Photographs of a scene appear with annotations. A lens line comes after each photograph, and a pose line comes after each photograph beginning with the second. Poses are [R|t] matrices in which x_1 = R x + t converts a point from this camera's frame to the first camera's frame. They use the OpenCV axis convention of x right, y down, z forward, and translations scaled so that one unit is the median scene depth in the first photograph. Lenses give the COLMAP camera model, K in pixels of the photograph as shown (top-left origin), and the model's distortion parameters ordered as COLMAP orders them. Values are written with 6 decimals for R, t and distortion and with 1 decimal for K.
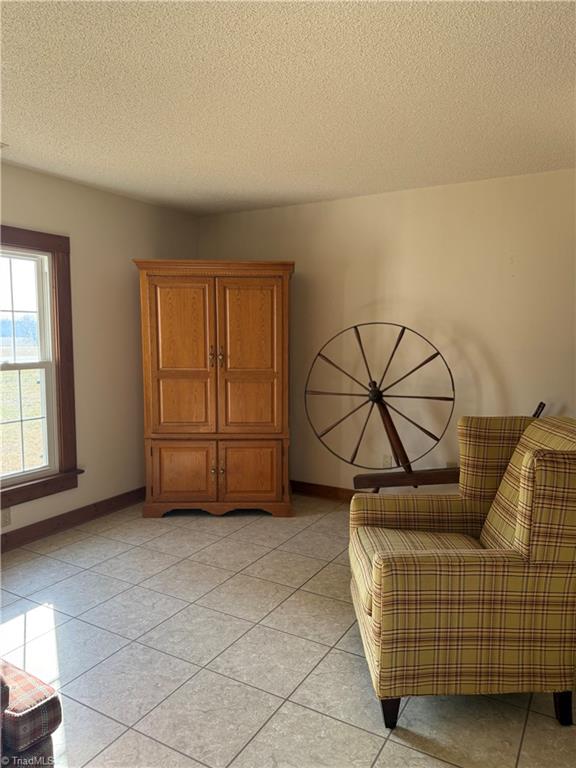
lens RADIAL K [[547.4, 0, 284.4], [0, 547.4, 386.5], [0, 0, 1]] dist [0.063310, -0.076079]
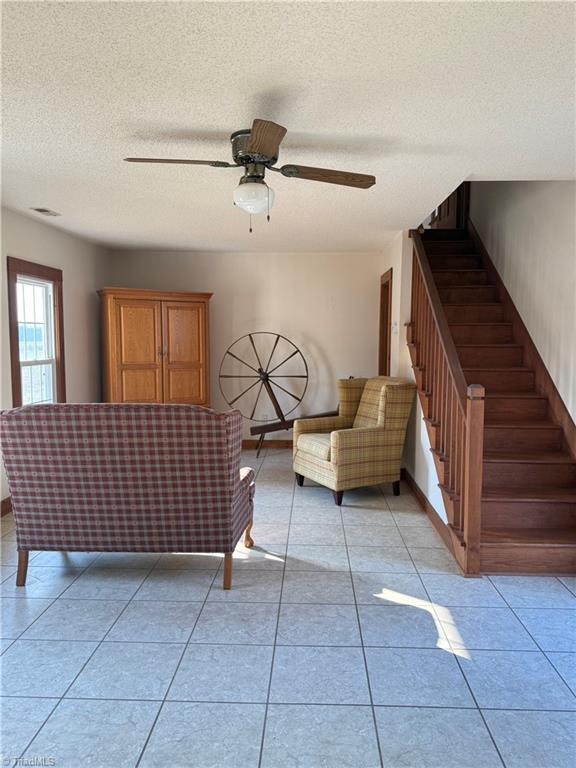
lens RADIAL K [[547.4, 0, 290.8], [0, 547.4, 384.0], [0, 0, 1]] dist [0.063310, -0.076079]
pose [[0.886913, -0.038961, 0.460290, -0.516143], [0.043837, 0.999039, 0.000096, 0.042329], [-0.459851, 0.020093, 0.887769, -0.492274]]
